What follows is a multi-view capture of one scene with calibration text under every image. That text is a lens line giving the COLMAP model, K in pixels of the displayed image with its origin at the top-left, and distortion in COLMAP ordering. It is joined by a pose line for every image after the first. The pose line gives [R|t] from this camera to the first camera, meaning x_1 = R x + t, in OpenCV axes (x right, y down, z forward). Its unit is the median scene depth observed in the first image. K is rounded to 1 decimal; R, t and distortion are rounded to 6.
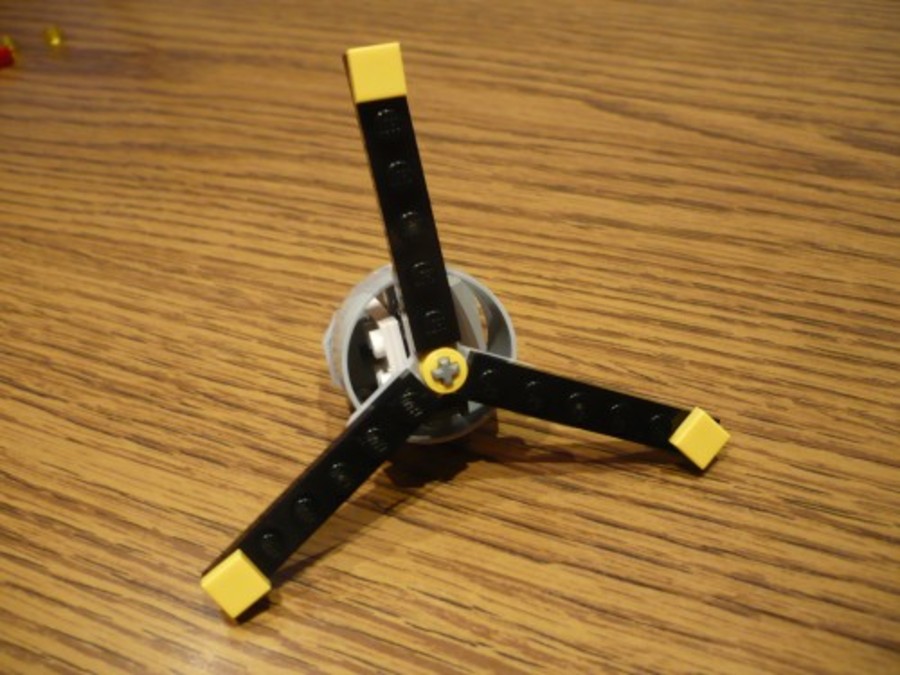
lens RADIAL K [[940.3, 0, 455.1], [0, 940.3, 338.8], [0, 0, 1]] dist [-0.071717, 0.000000]
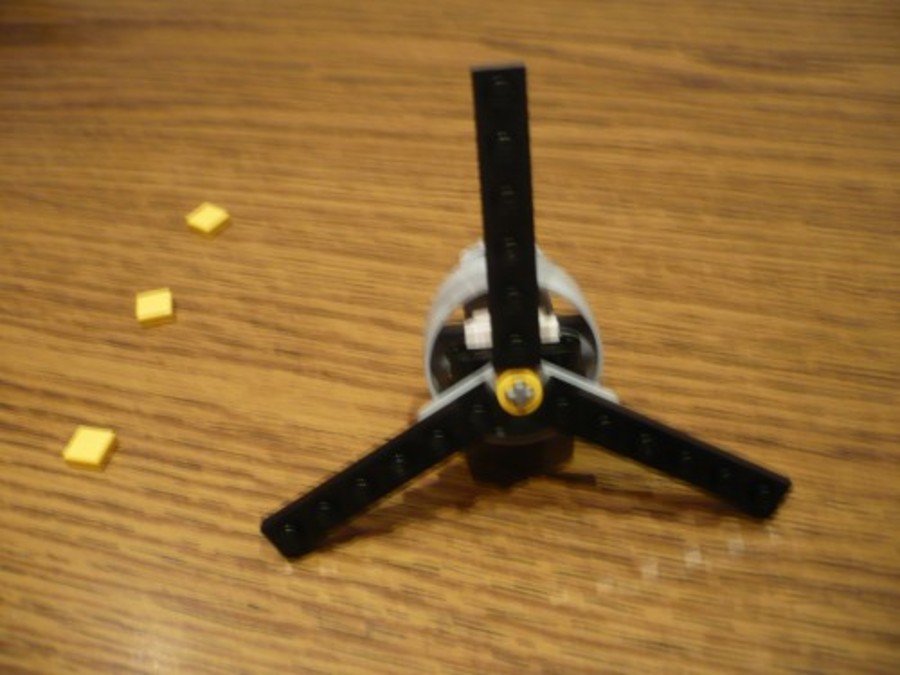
lens RADIAL K [[940.3, 0, 449.0], [0, 940.3, 335.5], [0, 0, 1]] dist [-0.071717, 0.000000]
pose [[0.994587, -0.073247, 0.073695, -0.009025], [0.071798, 0.997174, 0.022118, 0.086483], [-0.075107, -0.016707, 0.997036, -0.149712]]
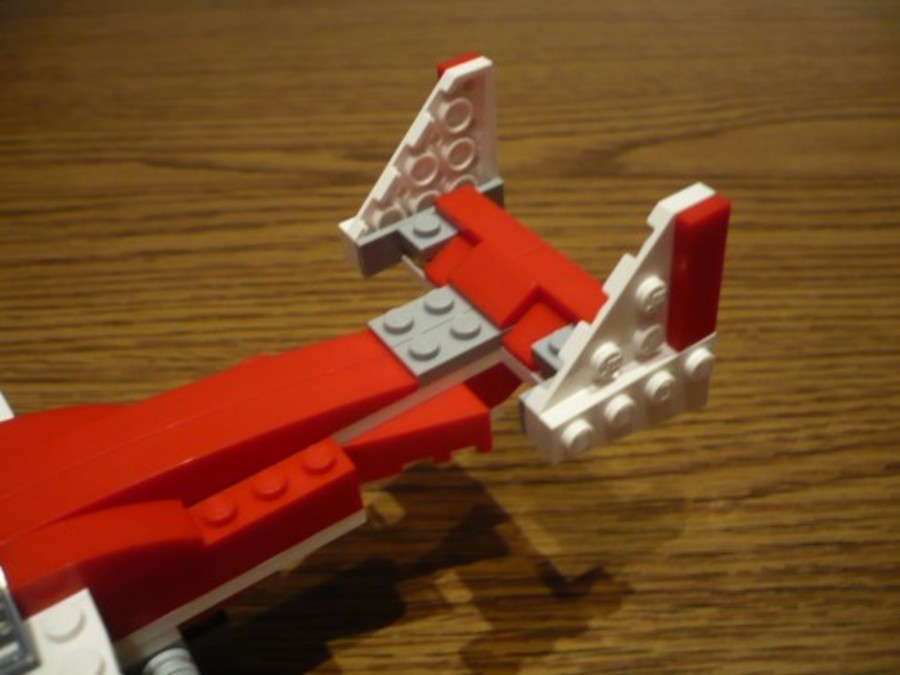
lens RADIAL K [[940.3, 0, 452.6], [0, 940.3, 340.7], [0, 0, 1]] dist [-0.071717, 0.000000]
pose [[0.919961, -0.211006, 0.330377, 0.078123], [0.231852, 0.972442, -0.024528, 0.106639], [-0.316097, 0.099163, 0.943530, -0.266120]]
